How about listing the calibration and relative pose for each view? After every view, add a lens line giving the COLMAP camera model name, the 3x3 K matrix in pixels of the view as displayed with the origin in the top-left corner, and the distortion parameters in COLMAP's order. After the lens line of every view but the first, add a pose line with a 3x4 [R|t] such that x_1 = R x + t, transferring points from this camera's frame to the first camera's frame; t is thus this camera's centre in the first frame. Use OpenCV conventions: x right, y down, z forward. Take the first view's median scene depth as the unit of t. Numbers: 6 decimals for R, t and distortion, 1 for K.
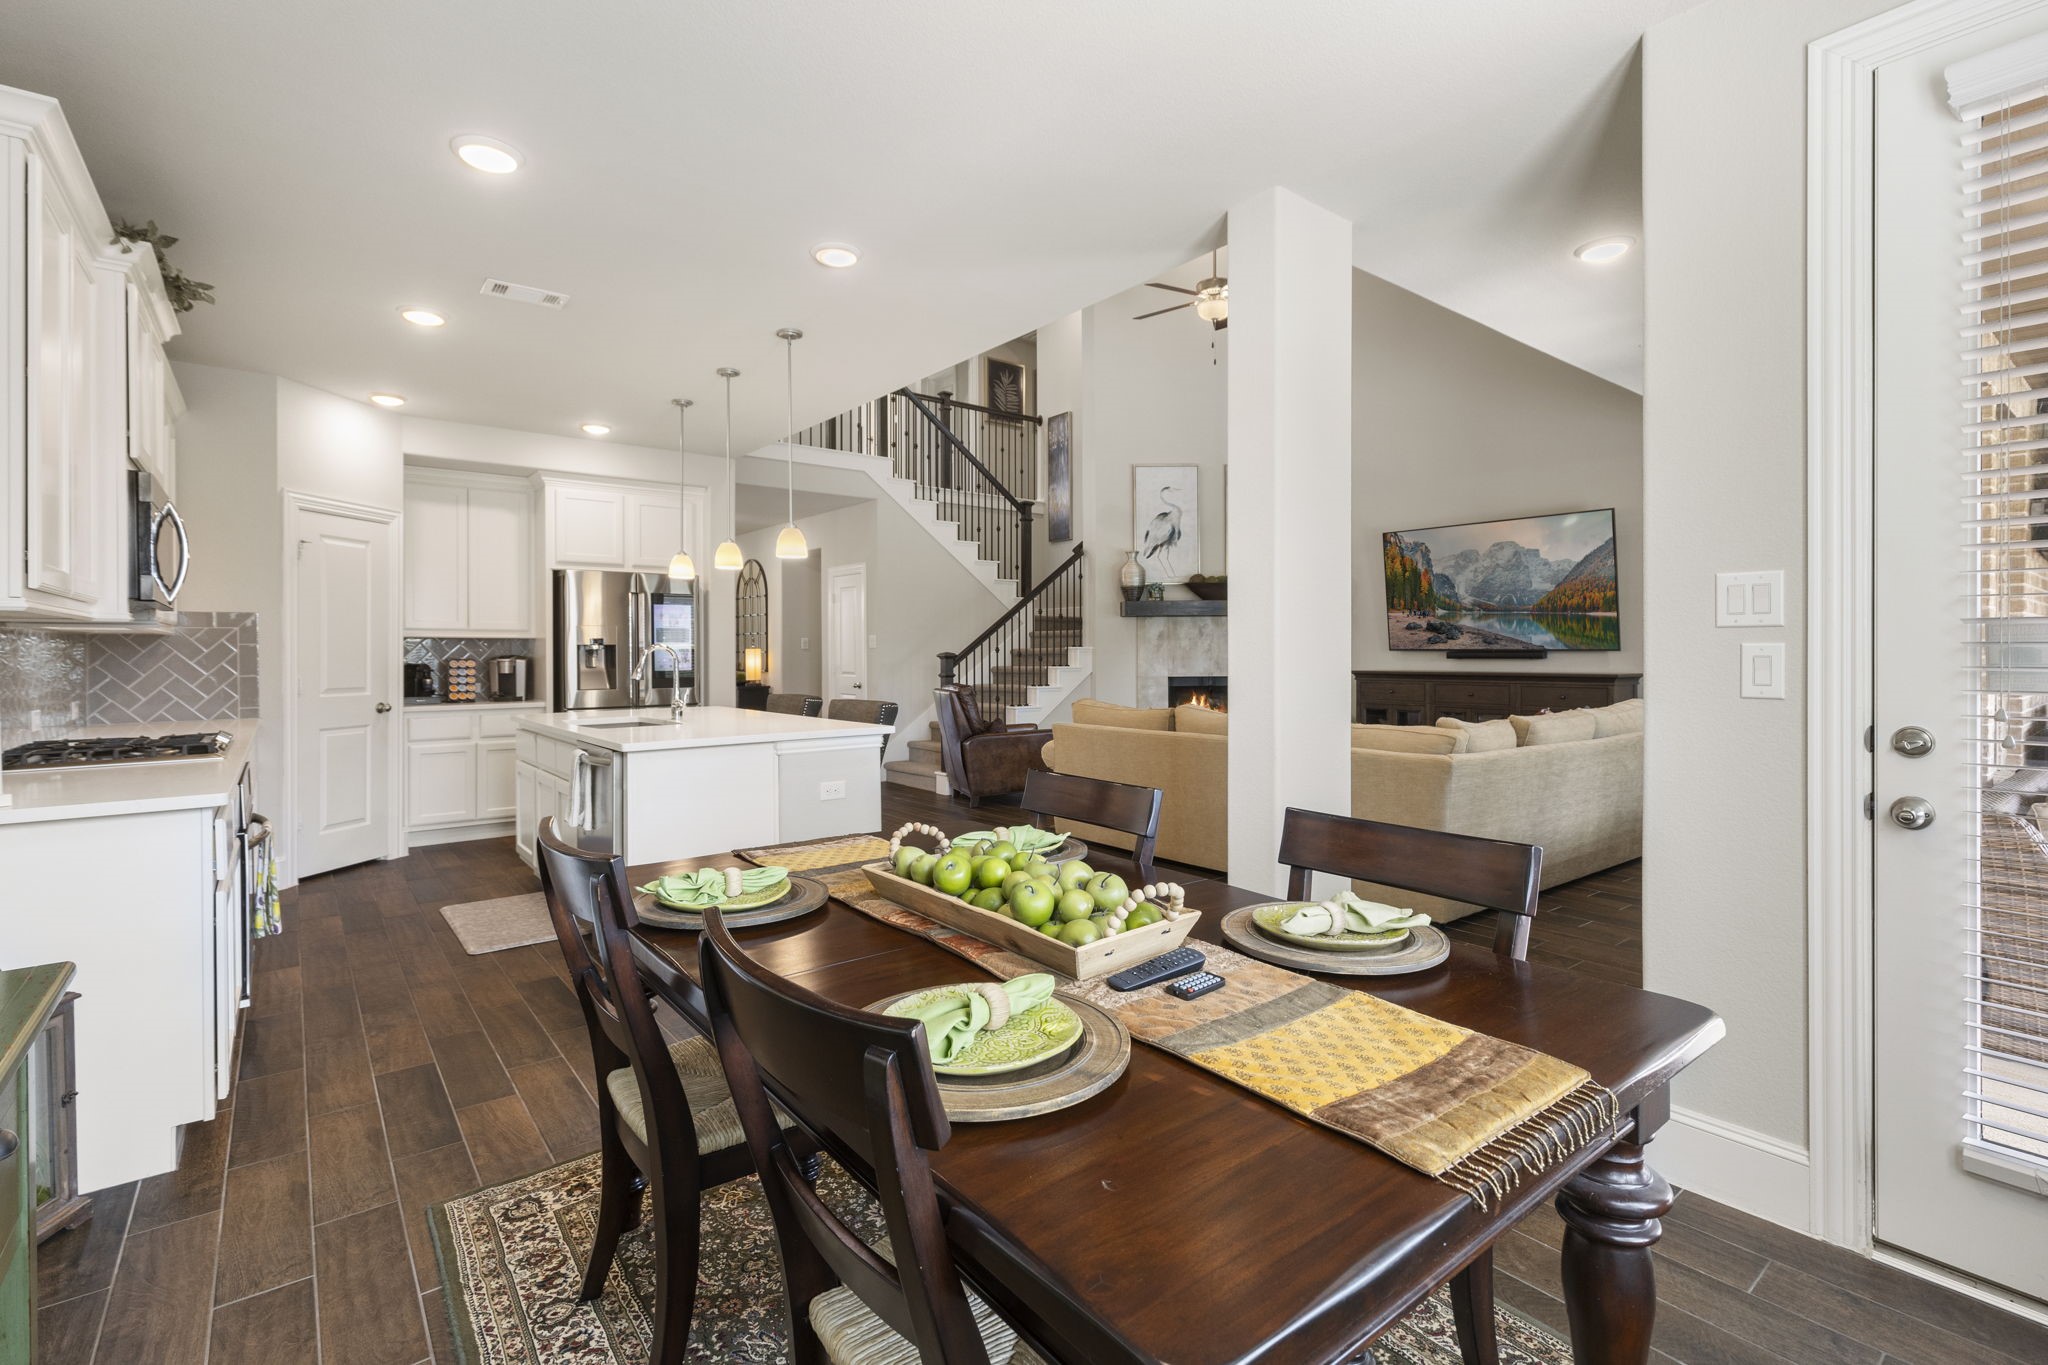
lens RADIAL K [[937.6, 0, 1027.0], [0, 937.6, 656.7], [0, 0, 1]] dist [0.011896, -0.003125]
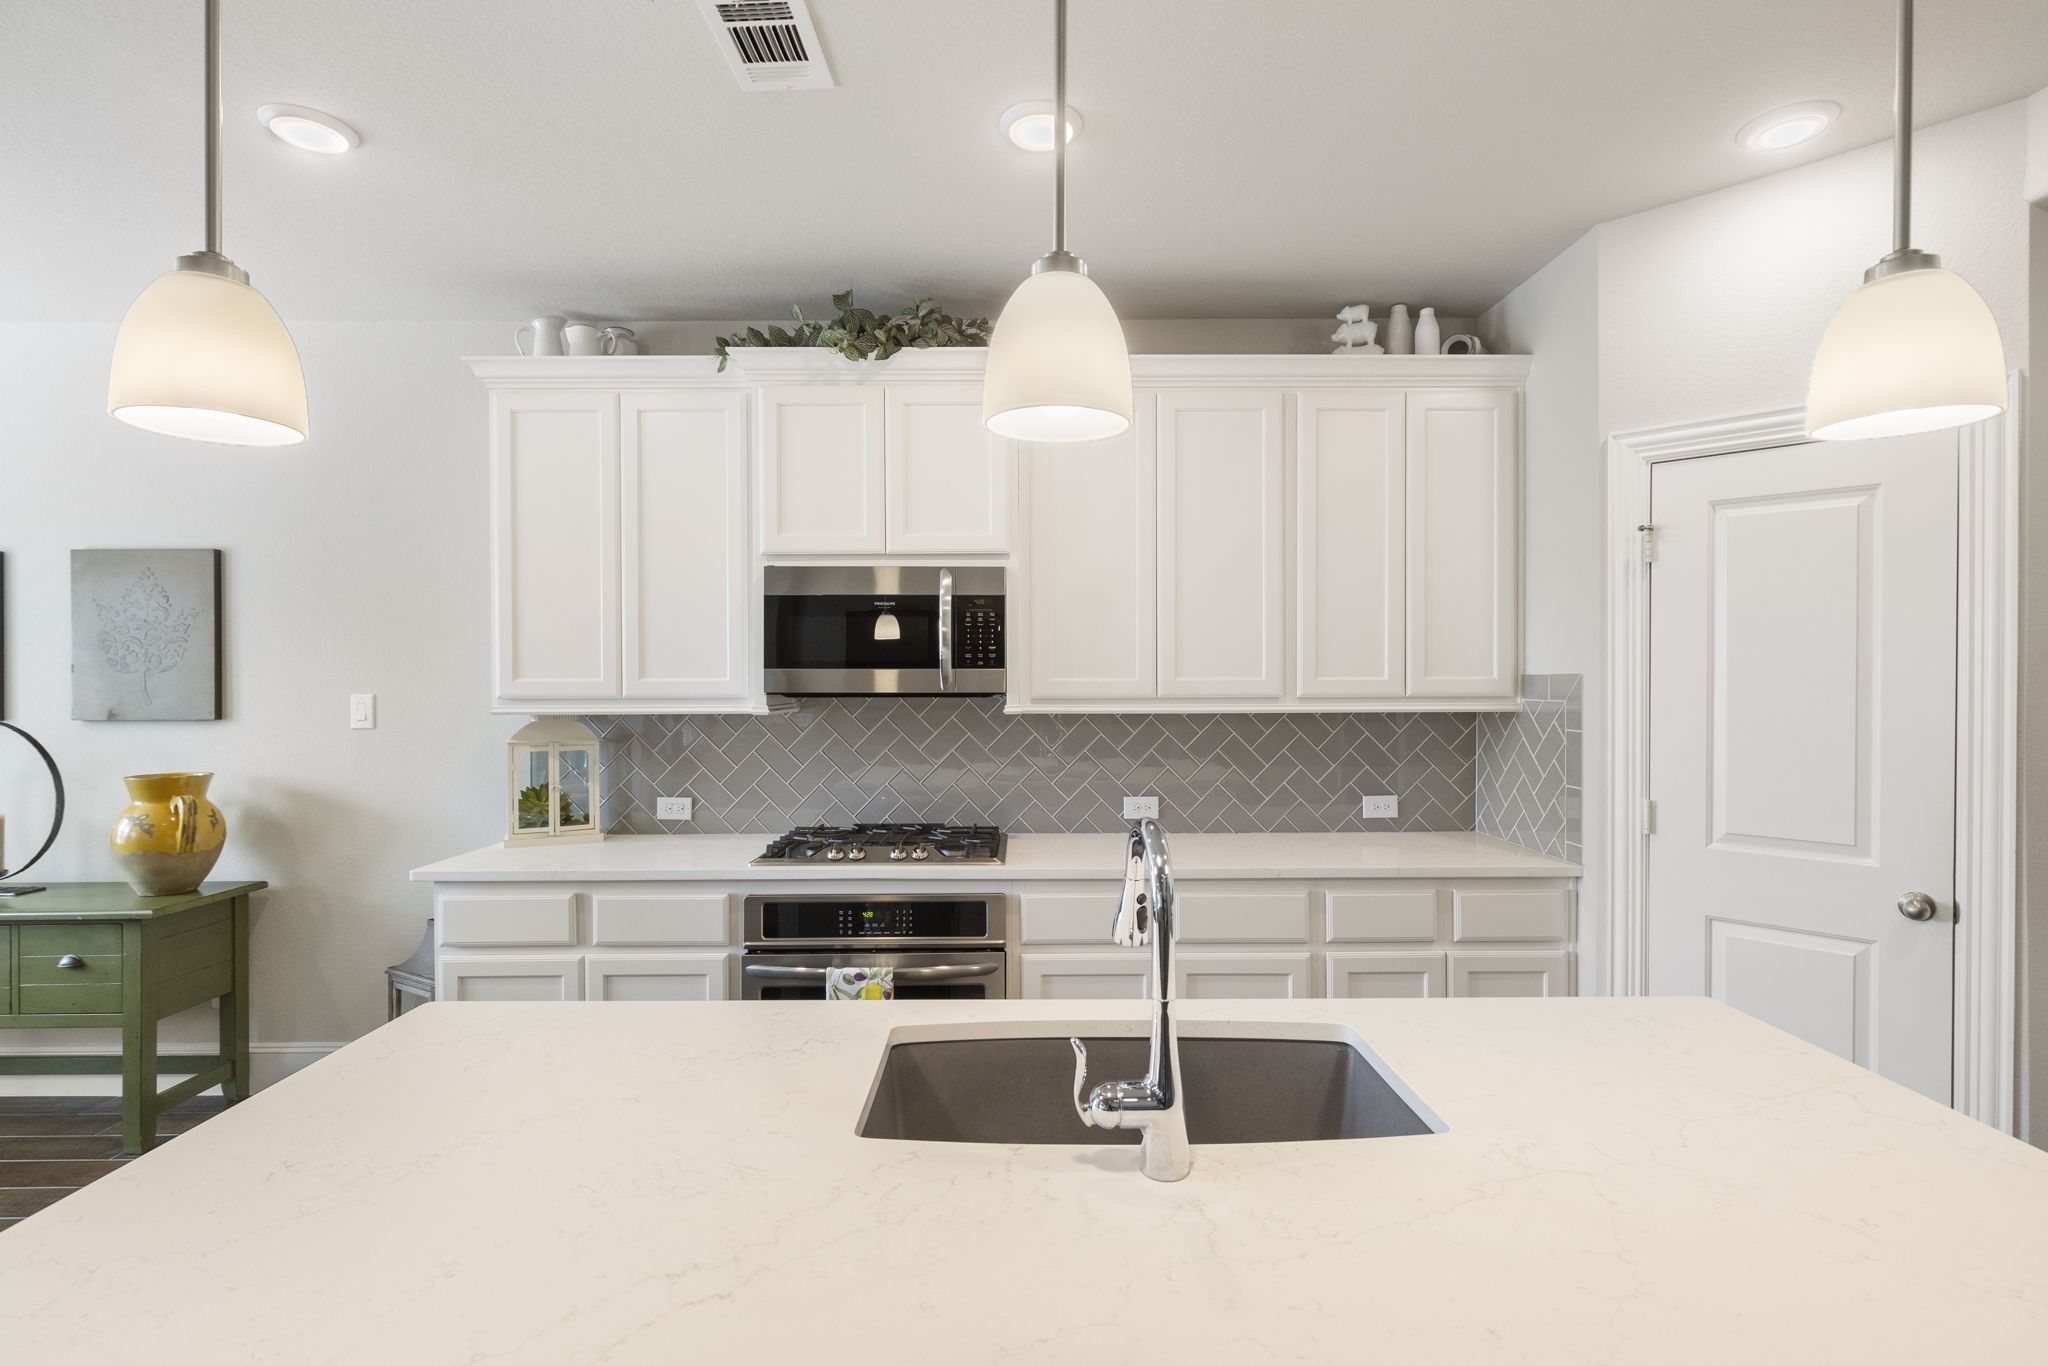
lens RADIAL K [[969.9, 0, 1028.0], [0, 969.9, 677.9], [0, 0, 1]] dist [-0.002577, -0.000414]
pose [[-0.615330, 0.008981, -0.788218, -0.123965], [0.000883, 0.999942, 0.010704, -0.037200], [0.788269, 0.005891, -0.615303, 0.801101]]
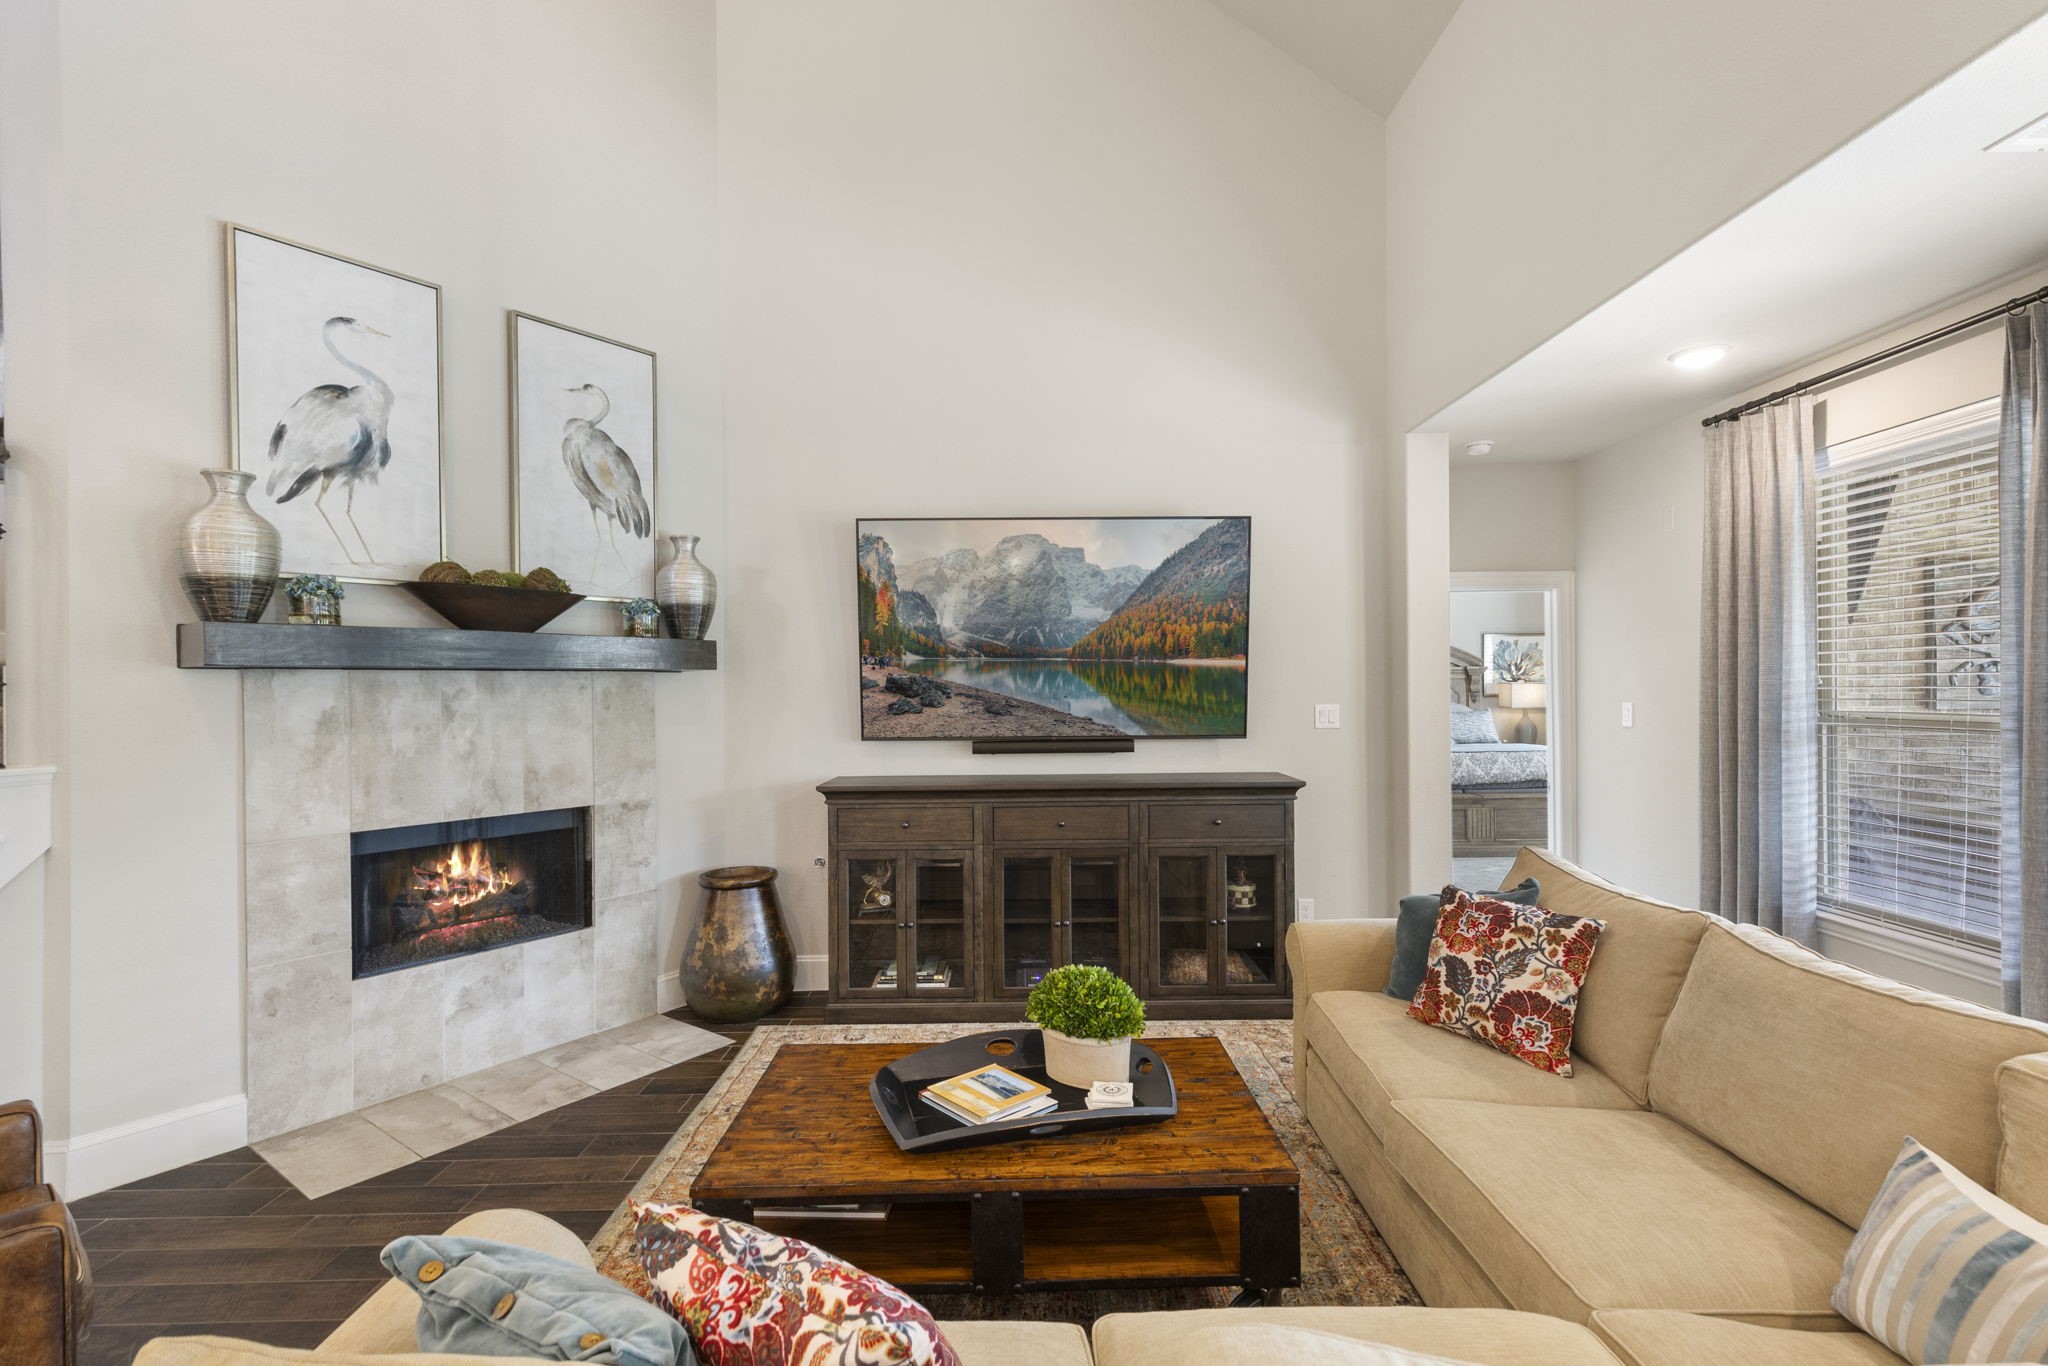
lens RADIAL K [[937.6, 0, 1026.0], [0, 937.6, 685.2], [0, 0, 1]] dist [0.011896, -0.003125]
pose [[0.615023, -0.000935, 0.788509, 0.029364], [0.012120, 0.999892, -0.008268, -0.041128], [-0.788416, 0.014641, 0.614968, 0.762743]]
